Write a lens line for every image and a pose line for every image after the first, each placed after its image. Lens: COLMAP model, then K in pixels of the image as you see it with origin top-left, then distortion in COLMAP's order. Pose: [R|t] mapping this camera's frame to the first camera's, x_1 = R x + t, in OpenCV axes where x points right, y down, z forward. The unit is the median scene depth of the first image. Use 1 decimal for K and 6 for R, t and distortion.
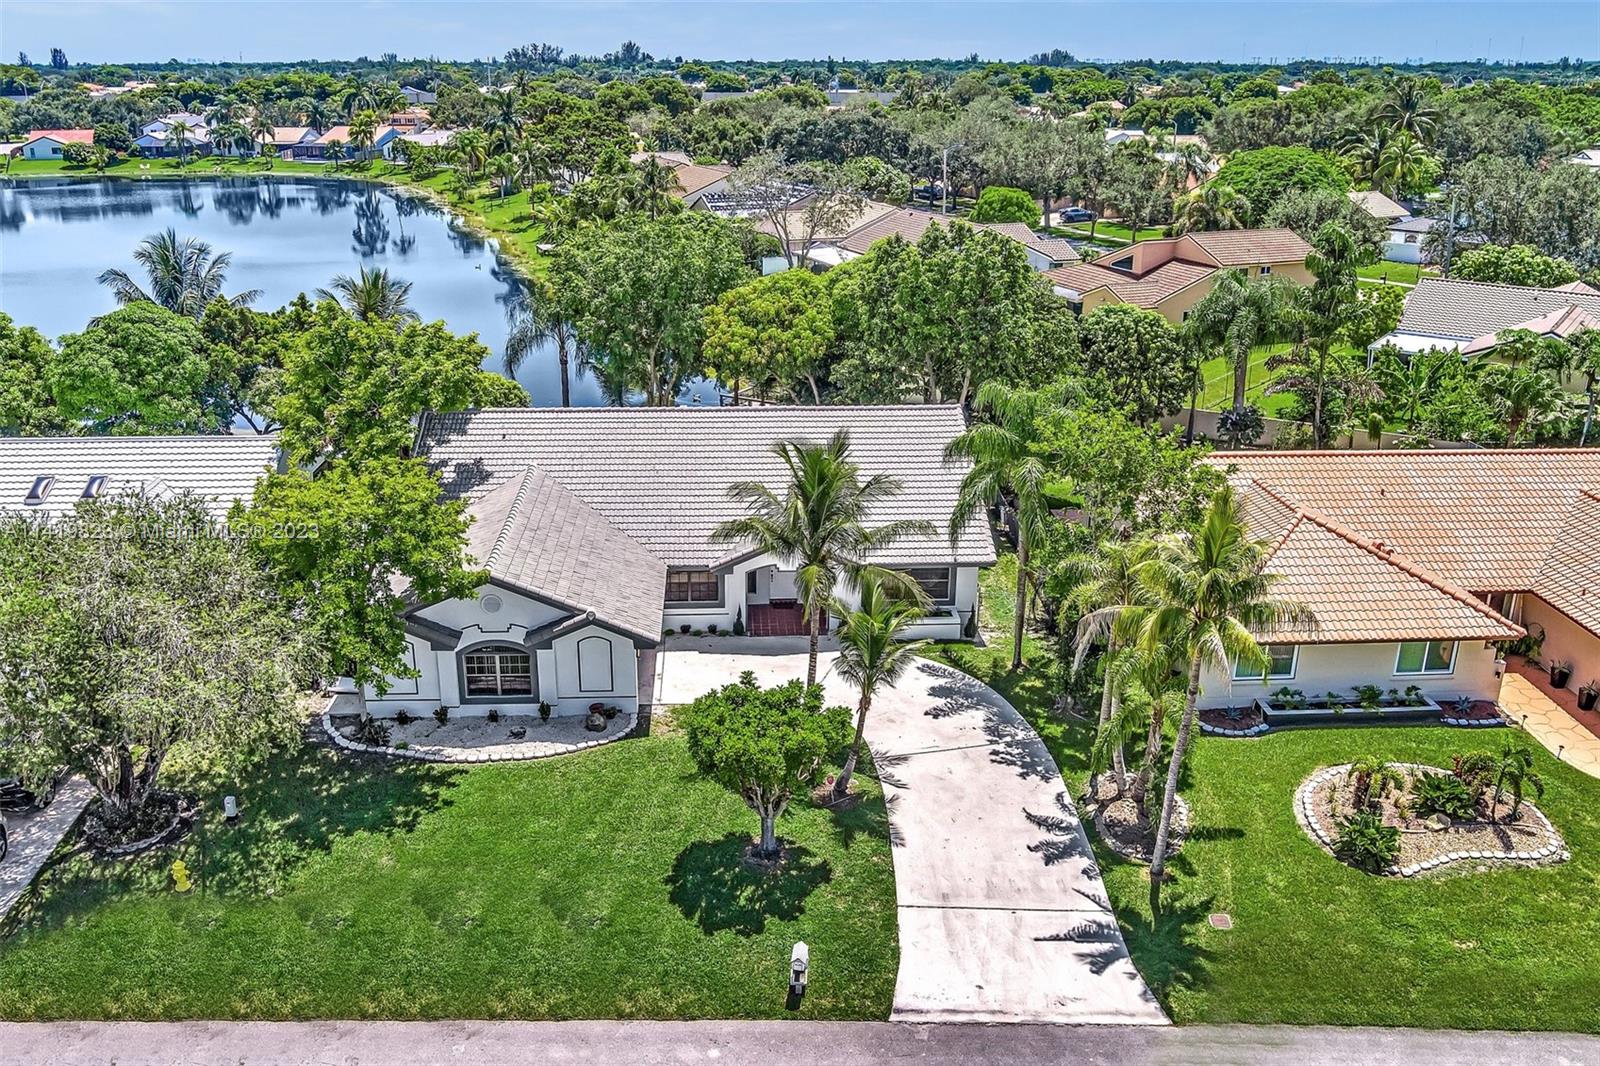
lens RADIAL K [[1435.1, 0, 800.0], [0, 1435.1, 533.0], [0, 0, 1]] dist [-0.077202, -0.004833]
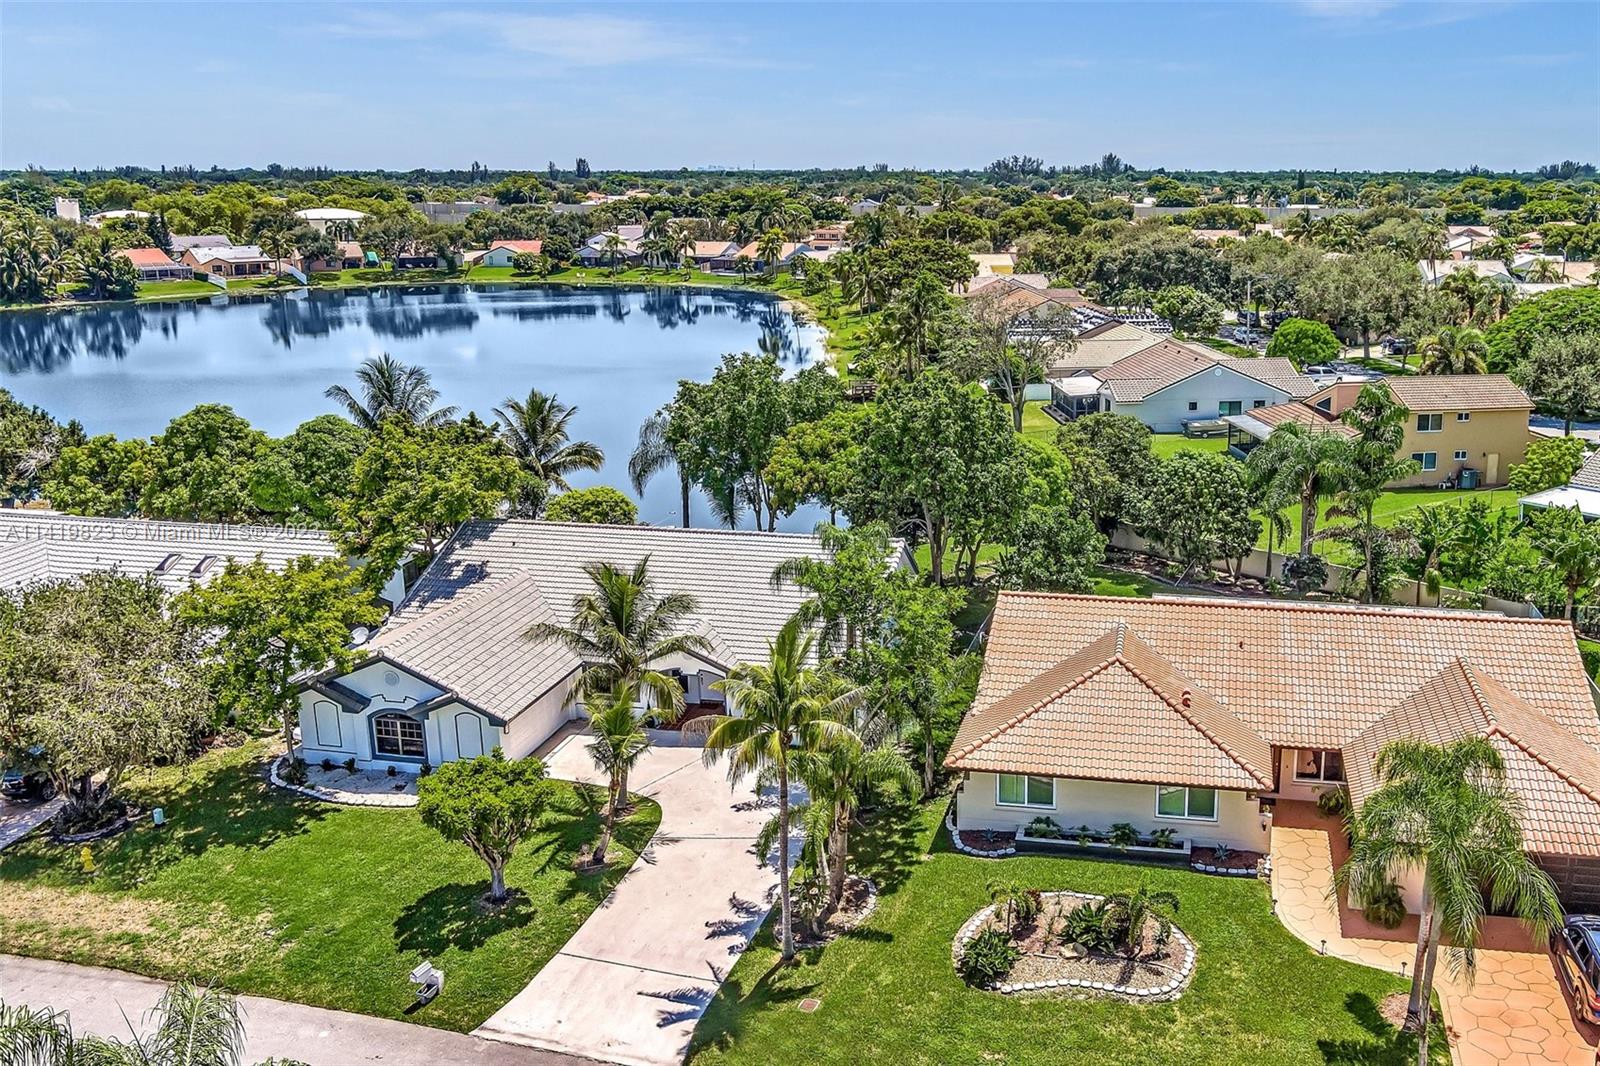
lens RADIAL K [[1412.2, 0, 800.0], [0, 1412.2, 533.0], [0, 0, 1]] dist [-0.063492, -0.006998]
pose [[0.964290, 0.053348, -0.259419, 0.464990], [-0.073335, 0.994988, -0.067982, -0.020812], [0.254492, 0.084579, 0.963369, -0.096377]]
